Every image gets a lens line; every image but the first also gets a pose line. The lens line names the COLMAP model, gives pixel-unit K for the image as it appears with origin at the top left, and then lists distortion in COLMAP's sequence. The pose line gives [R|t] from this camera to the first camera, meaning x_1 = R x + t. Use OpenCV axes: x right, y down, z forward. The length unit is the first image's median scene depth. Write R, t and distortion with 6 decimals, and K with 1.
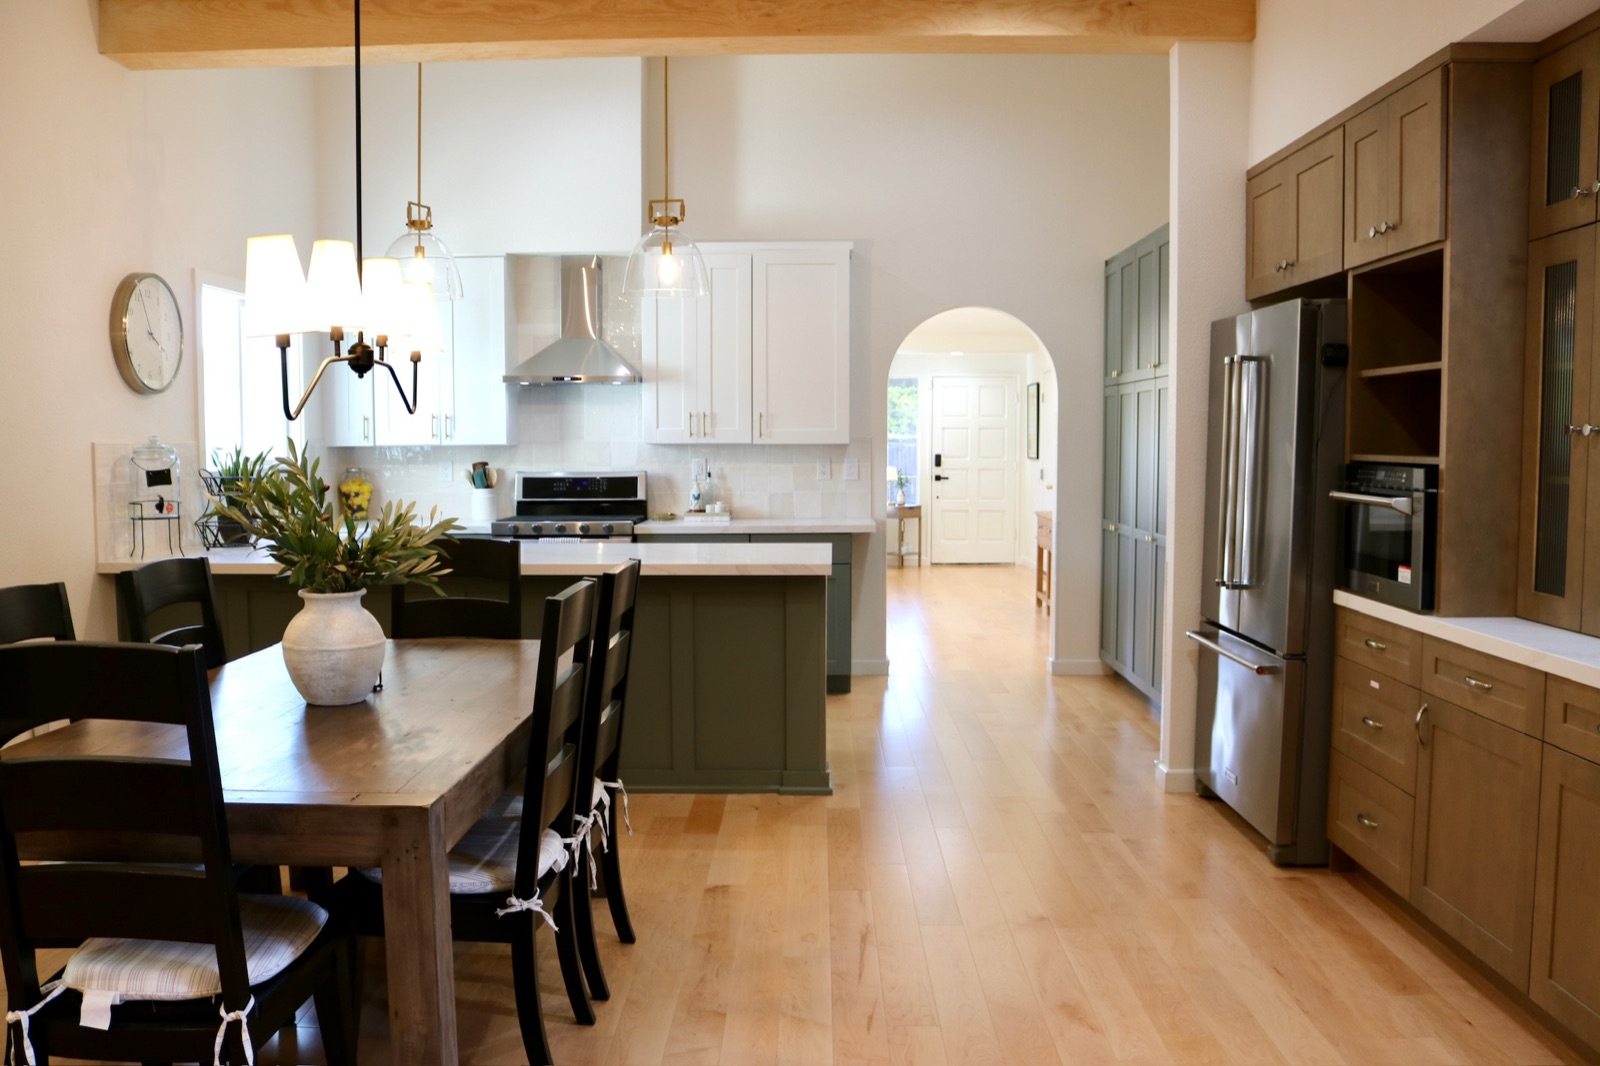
lens RADIAL K [[1306.2, 0, 800.0], [0, 1306.2, 533.0], [0, 0, 1]] dist [-0.161896, 0.128071]
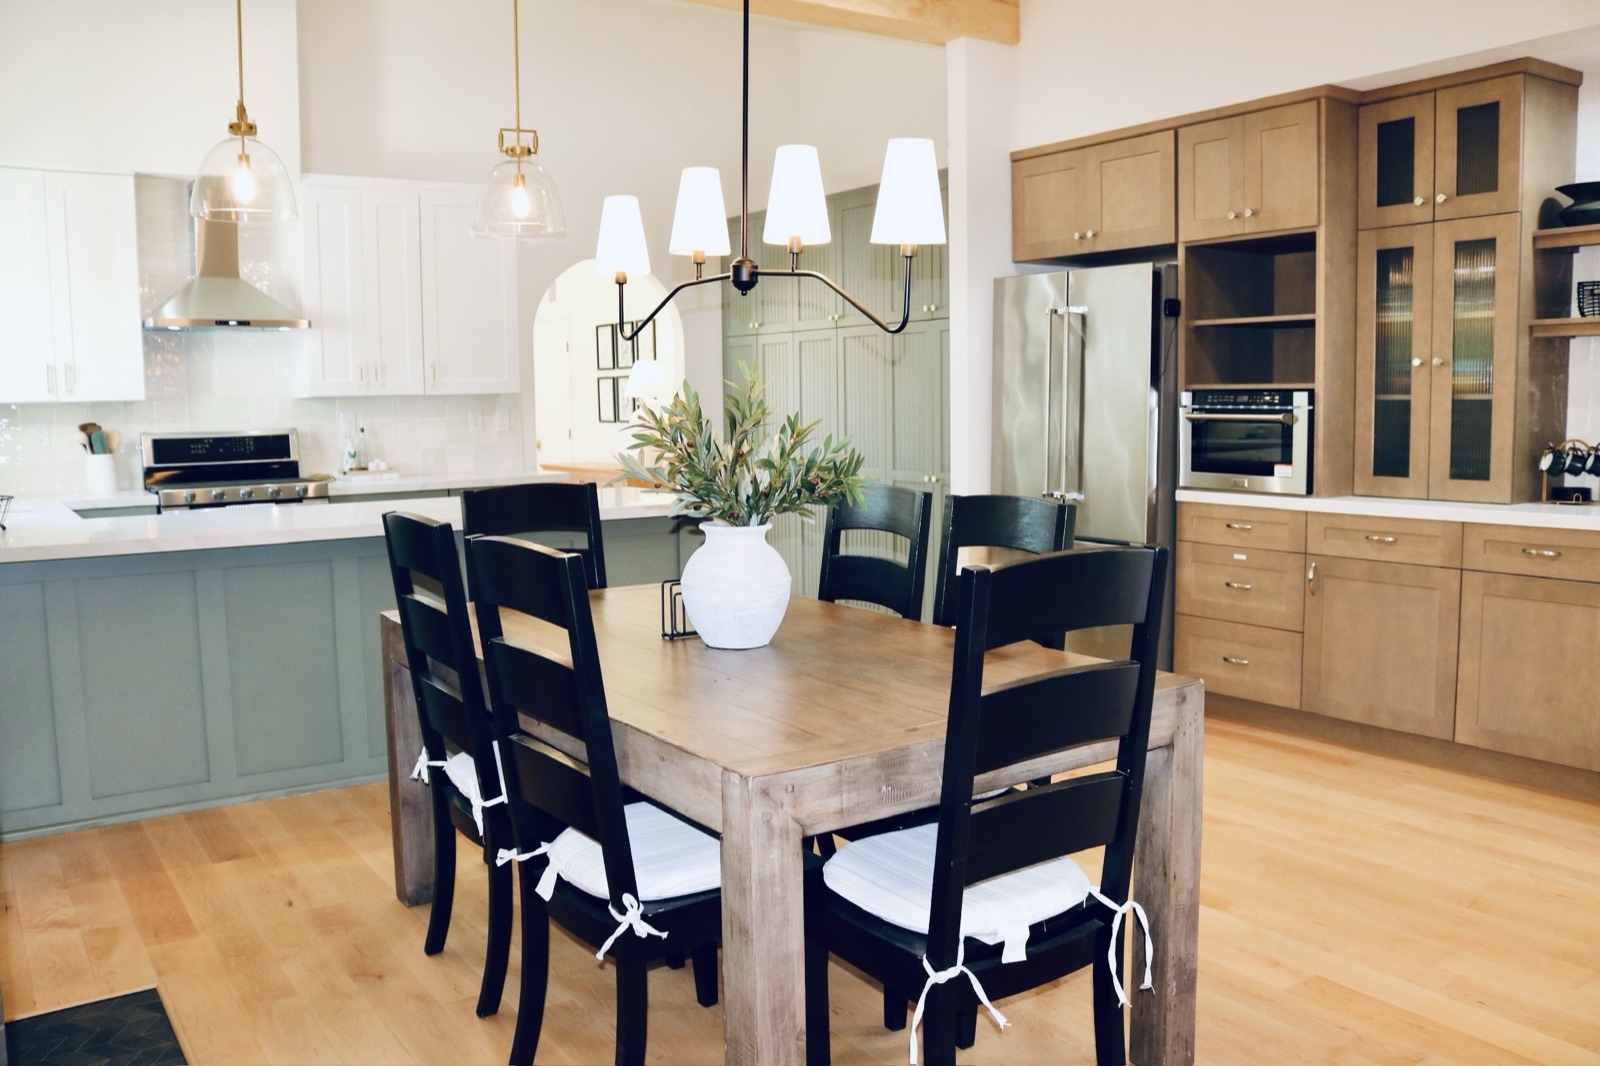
lens RADIAL K [[1306.2, 0, 800.0], [0, 1306.2, 533.0], [0, 0, 1]] dist [-0.161896, 0.128071]
pose [[0.823571, -0.067063, 0.563234, -0.481409], [0.053126, 0.997741, 0.041117, 0.010532], [-0.564719, -0.003940, 0.825274, 0.106086]]
